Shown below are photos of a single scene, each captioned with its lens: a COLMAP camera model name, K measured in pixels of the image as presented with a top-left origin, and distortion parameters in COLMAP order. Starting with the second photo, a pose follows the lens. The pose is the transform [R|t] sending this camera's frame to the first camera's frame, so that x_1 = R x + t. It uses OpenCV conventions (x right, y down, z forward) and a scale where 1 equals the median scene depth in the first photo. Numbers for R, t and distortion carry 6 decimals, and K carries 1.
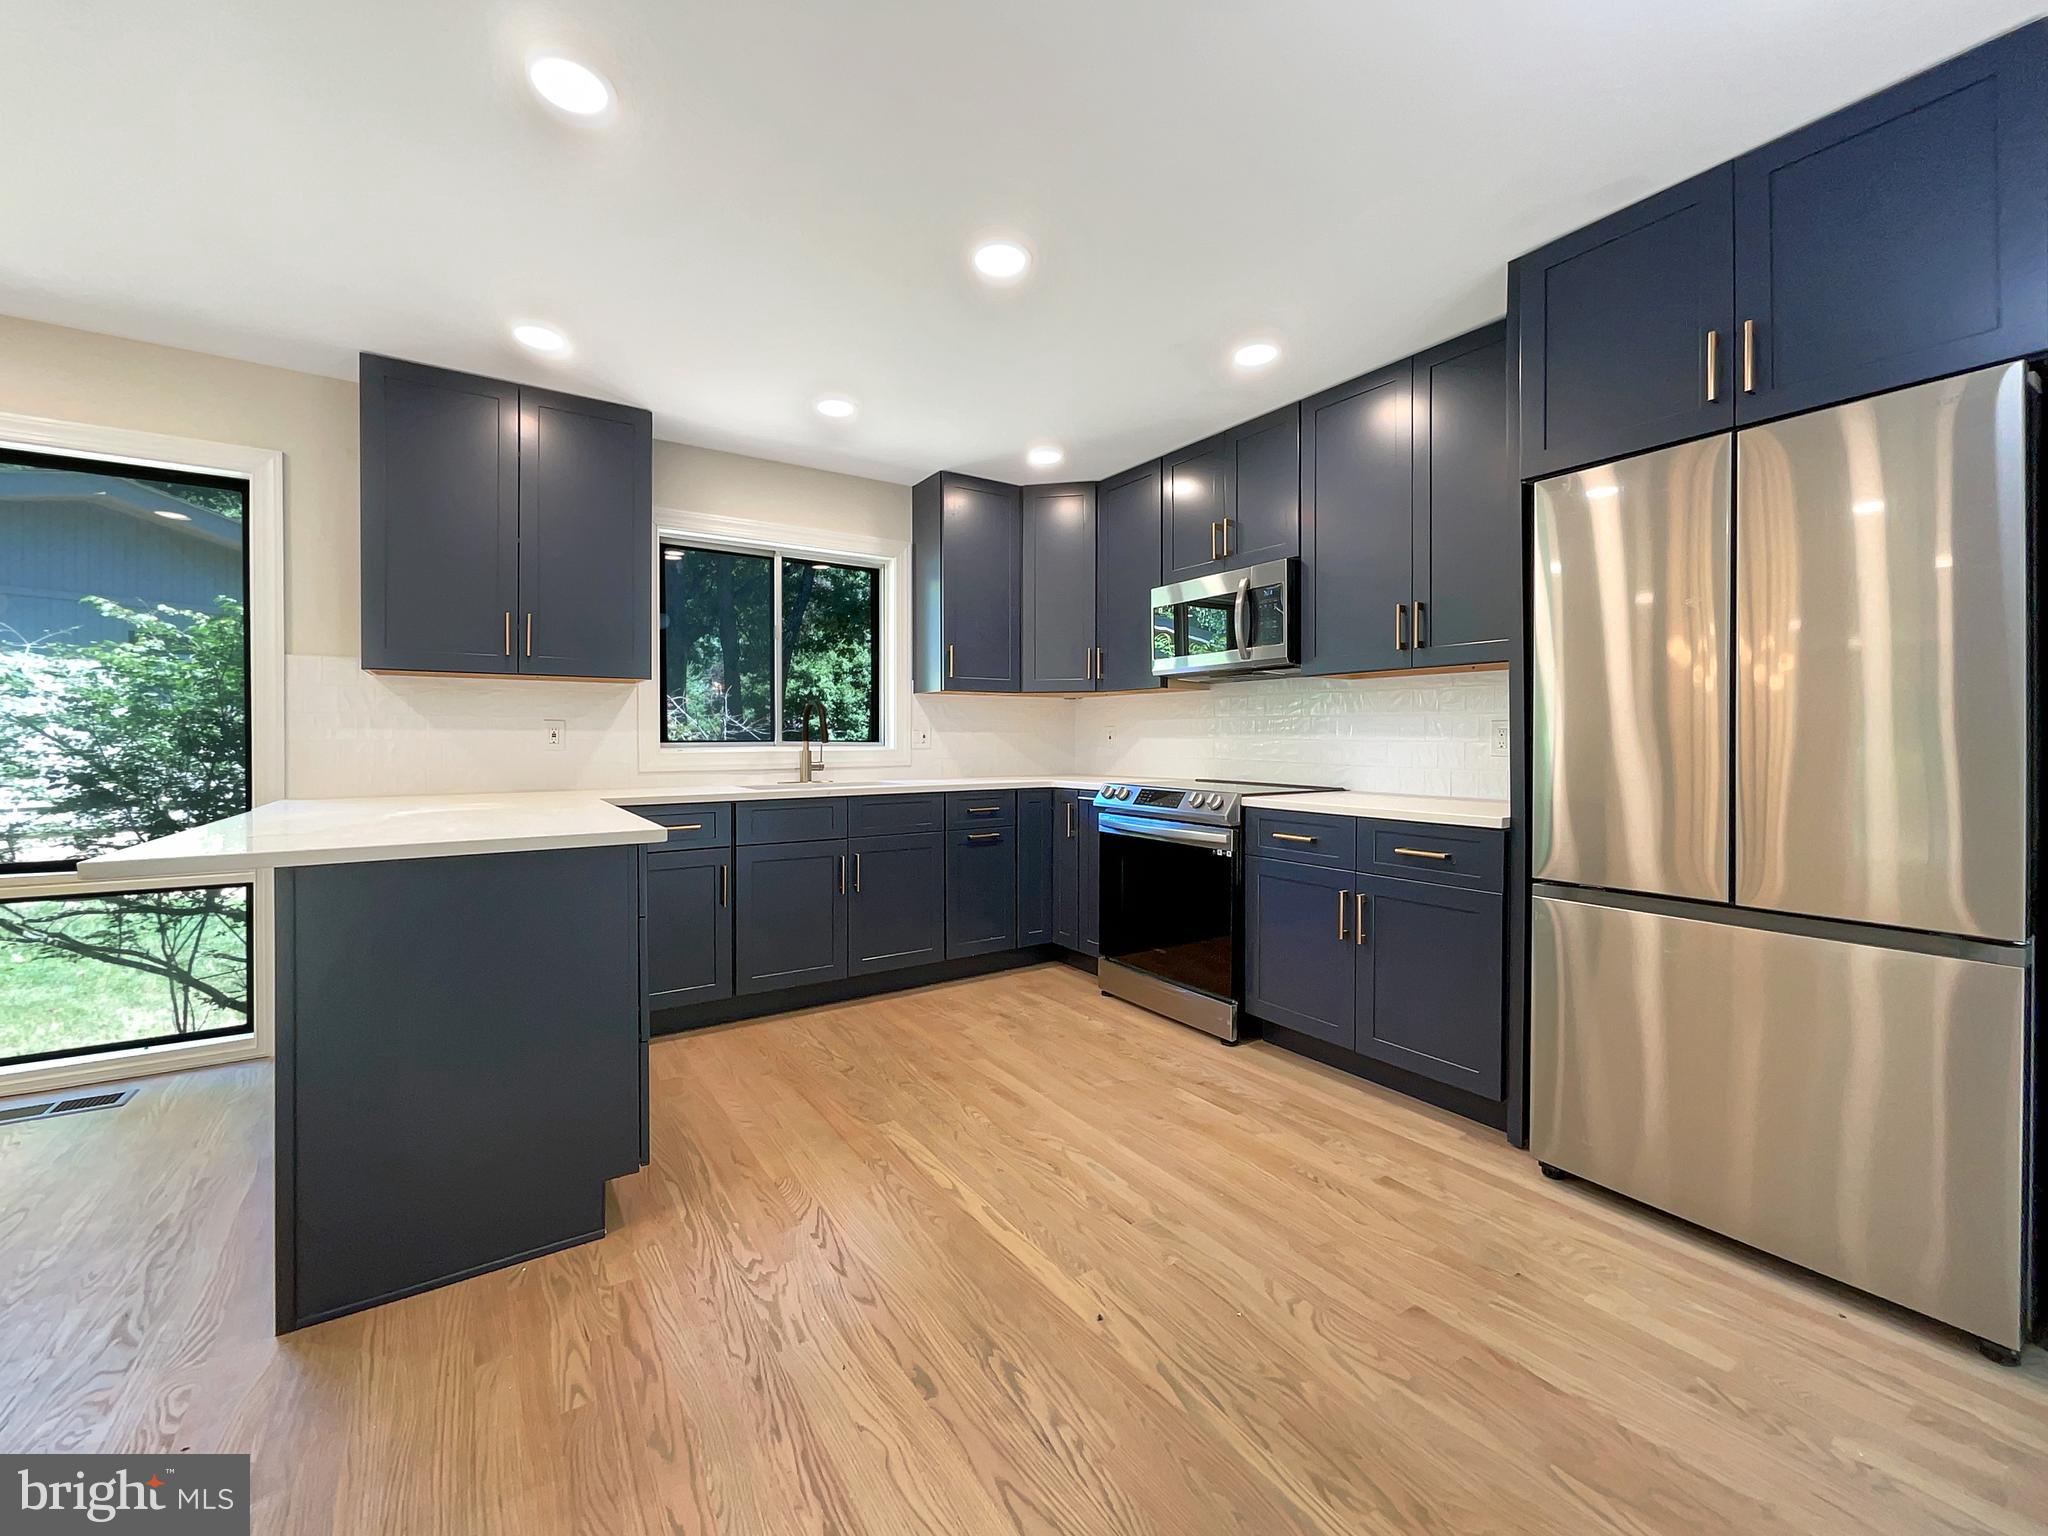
lens RADIAL K [[827.4, 0, 1023.8], [0, 827.4, 745.3], [0, 0, 1]] dist [-0.001048, 0.000020]
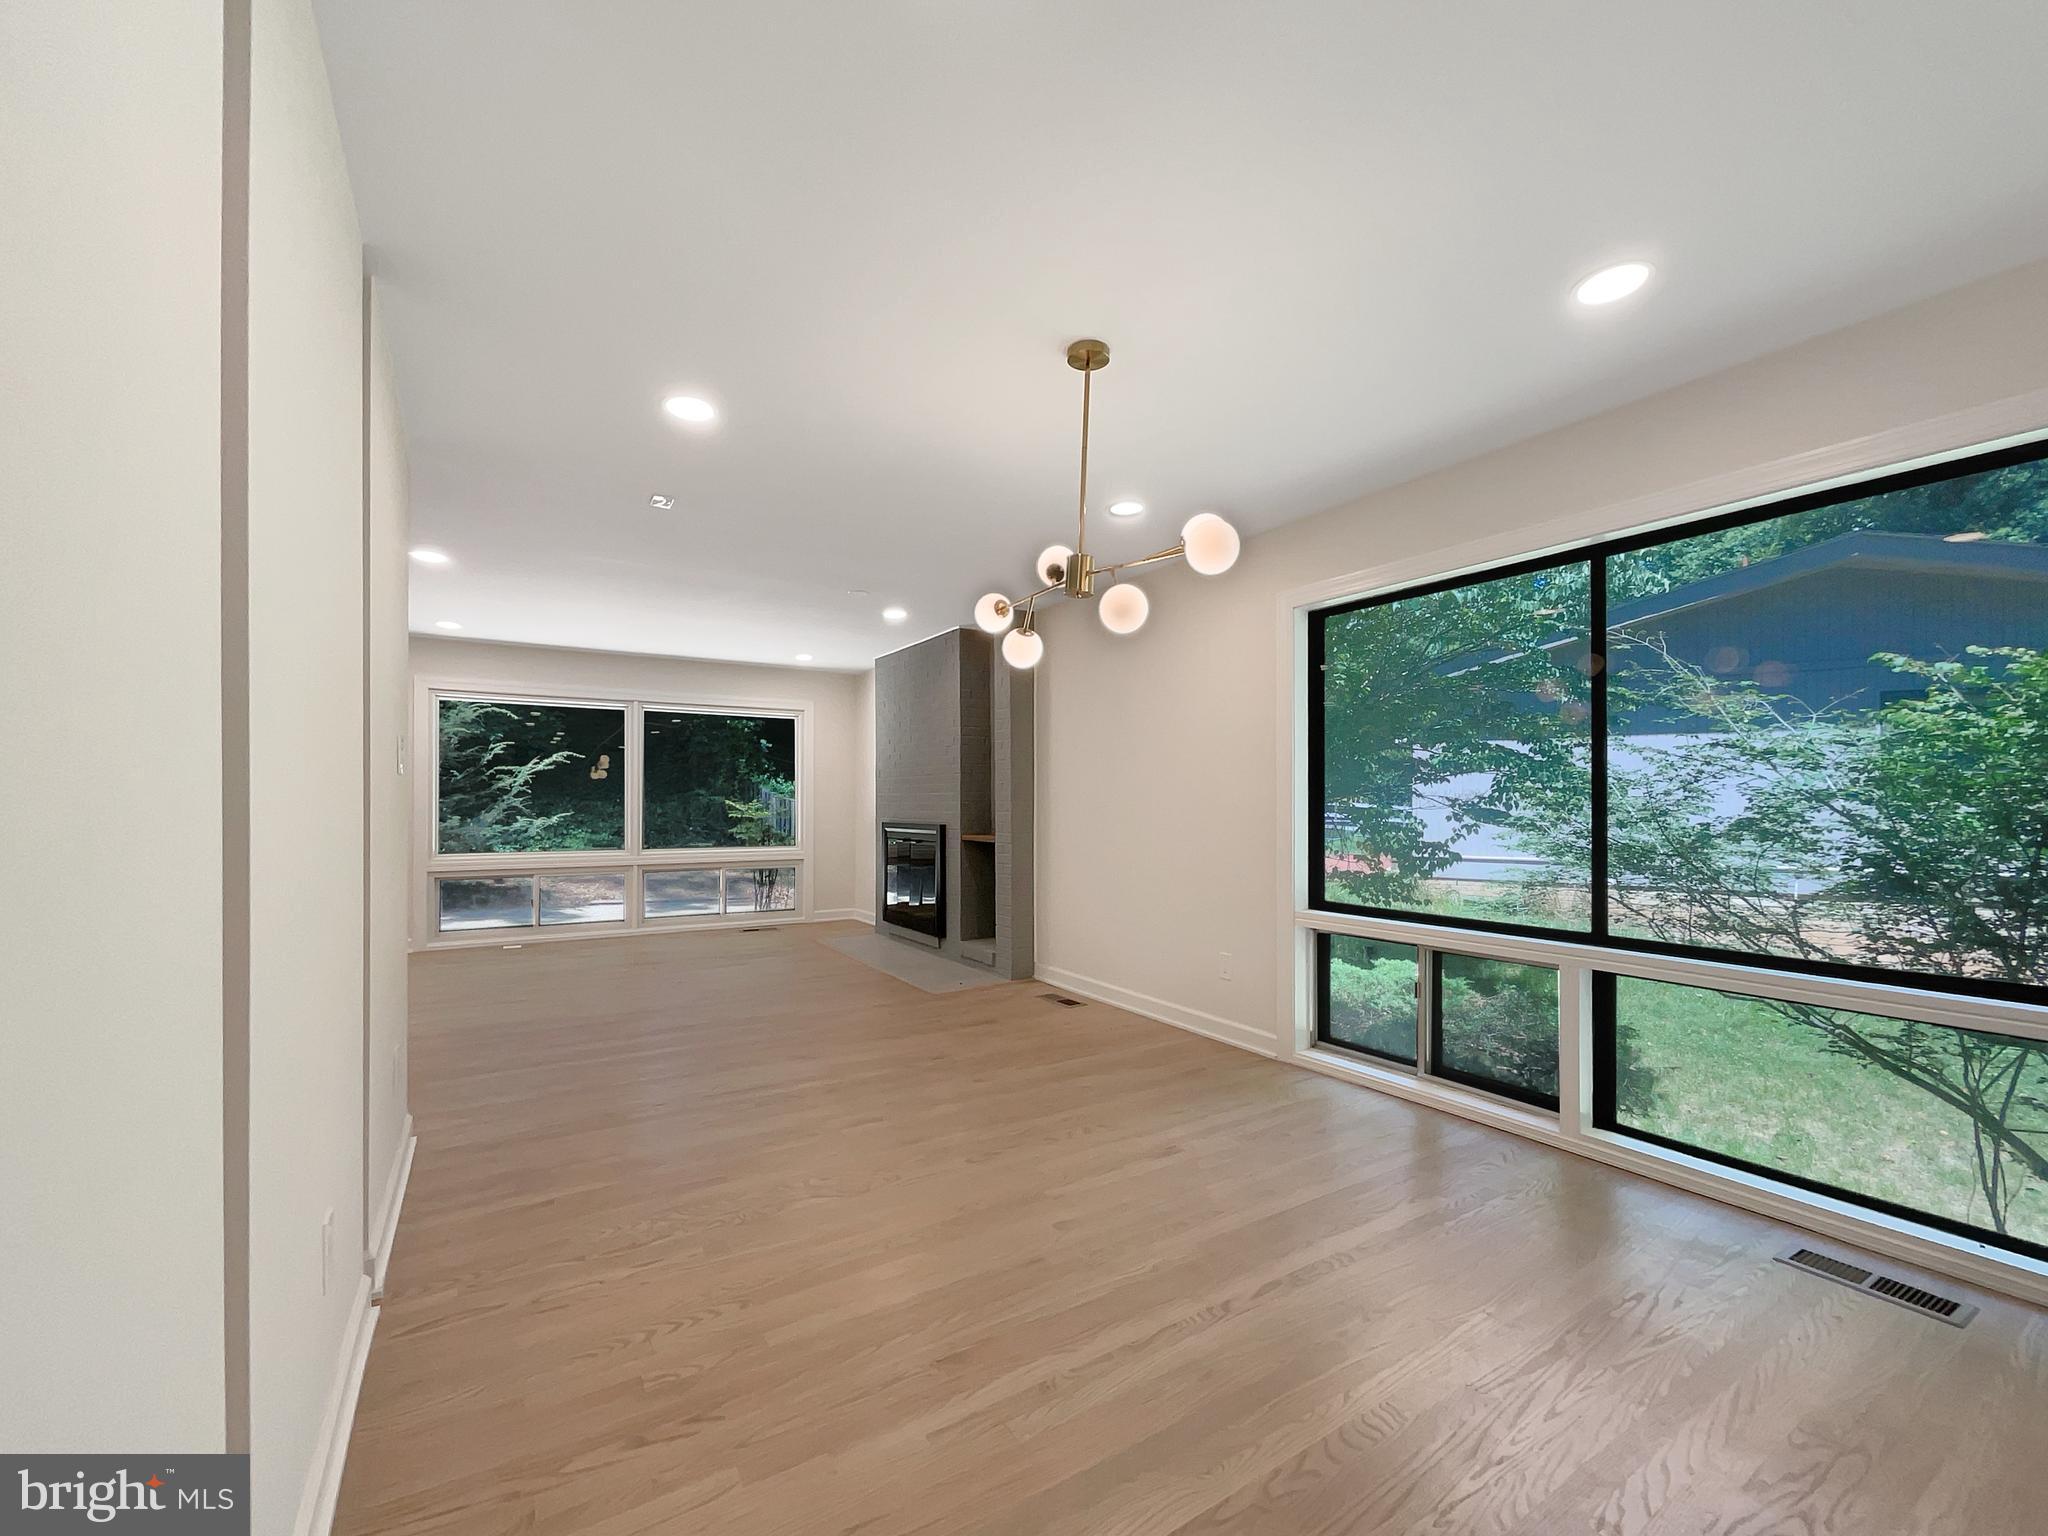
lens RADIAL K [[847.4, 0, 1022.5], [0, 847.4, 798.4], [0, 0, 1]] dist [-0.001576, 0.000117]
pose [[-0.032814, -0.004961, -0.999449, -0.252132], [-0.007831, 0.999958, -0.004707, -0.016789], [0.999431, 0.007673, -0.032851, 0.149142]]
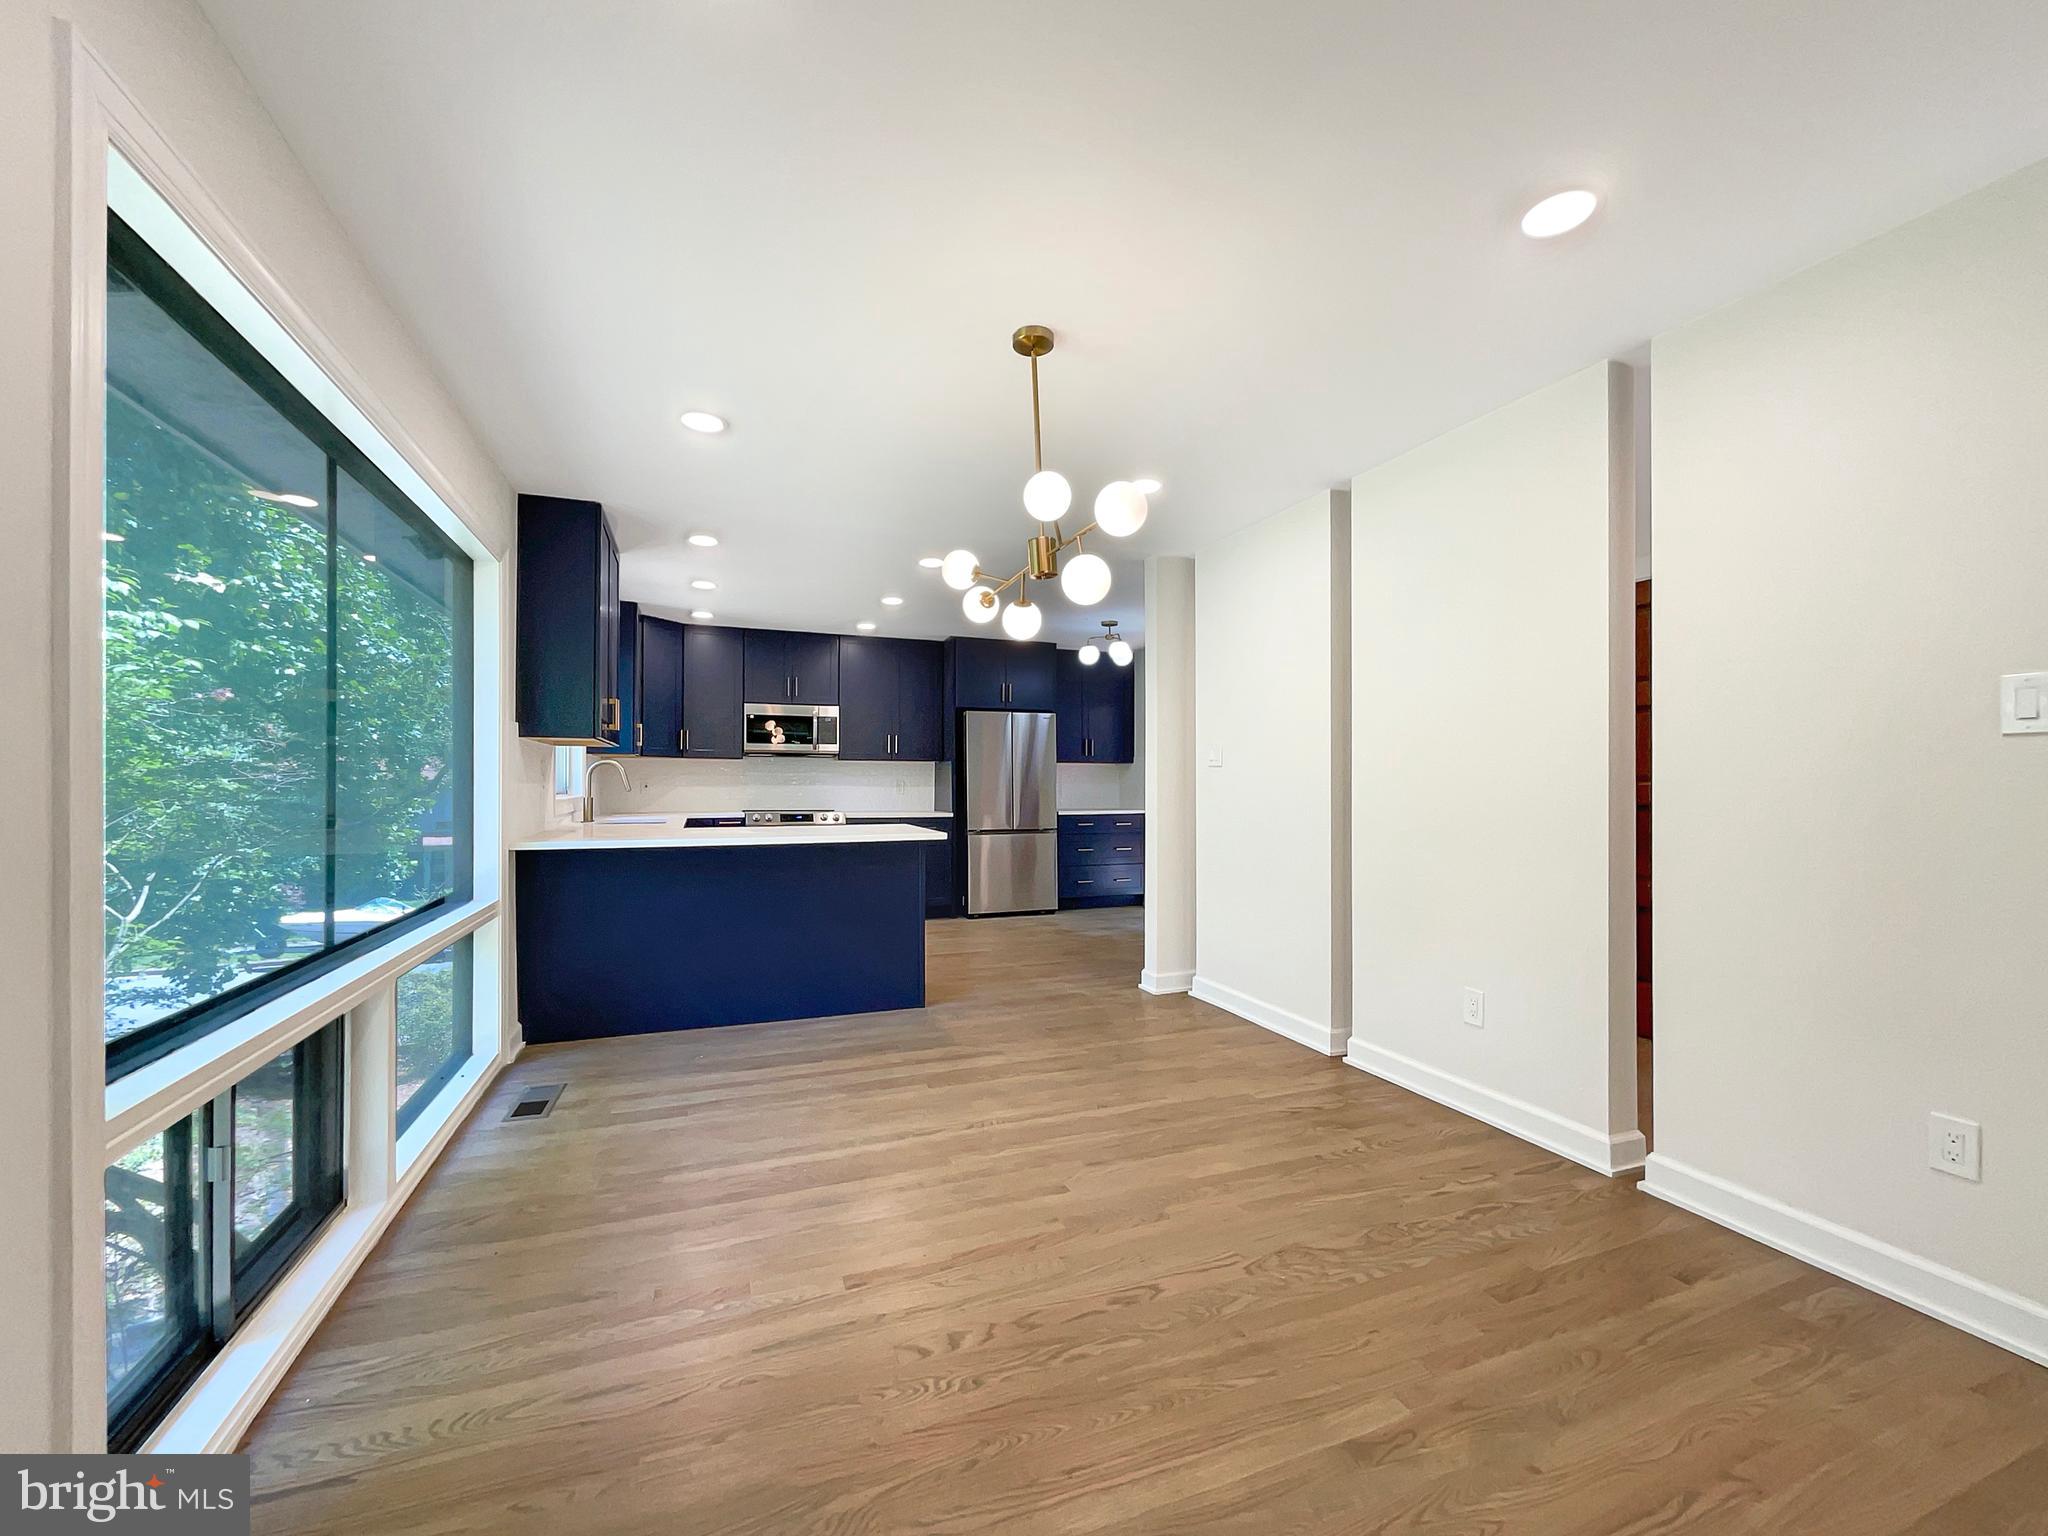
lens RADIAL K [[824.4, 0, 1024.4], [0, 824.4, 778.4], [0, 0, 1]] dist [-0.003260, -0.000124]
pose [[0.221083, 0.007258, 0.975228, -1.686553], [0.005725, 0.999945, -0.008740, -0.010702], [-0.975238, 0.007515, 0.221030, 0.030299]]
